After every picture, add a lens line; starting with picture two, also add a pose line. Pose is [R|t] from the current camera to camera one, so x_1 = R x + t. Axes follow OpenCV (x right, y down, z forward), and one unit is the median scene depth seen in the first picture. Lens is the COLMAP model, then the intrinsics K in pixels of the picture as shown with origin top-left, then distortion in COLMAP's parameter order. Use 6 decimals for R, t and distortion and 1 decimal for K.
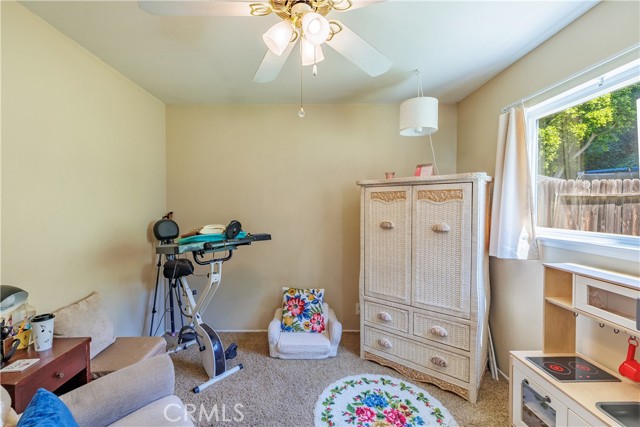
lens RADIAL K [[273.9, 0, 319.1], [0, 273.9, 212.3], [0, 0, 1]] dist [-0.001152, 0.000815]
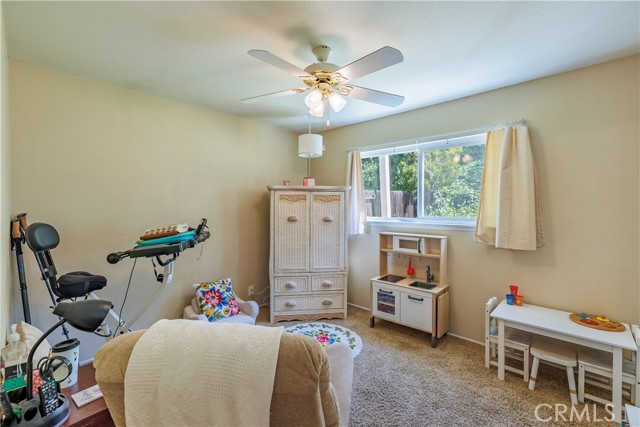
lens RADIAL K [[273.9, 0, 317.2], [0, 273.9, 210.5], [0, 0, 1]] dist [-0.001152, 0.000815]
pose [[0.686290, -0.013910, 0.727195, -0.694261], [0.015507, 0.999870, 0.004491, 0.000402], [-0.727163, 0.008194, 0.686416, -0.053407]]
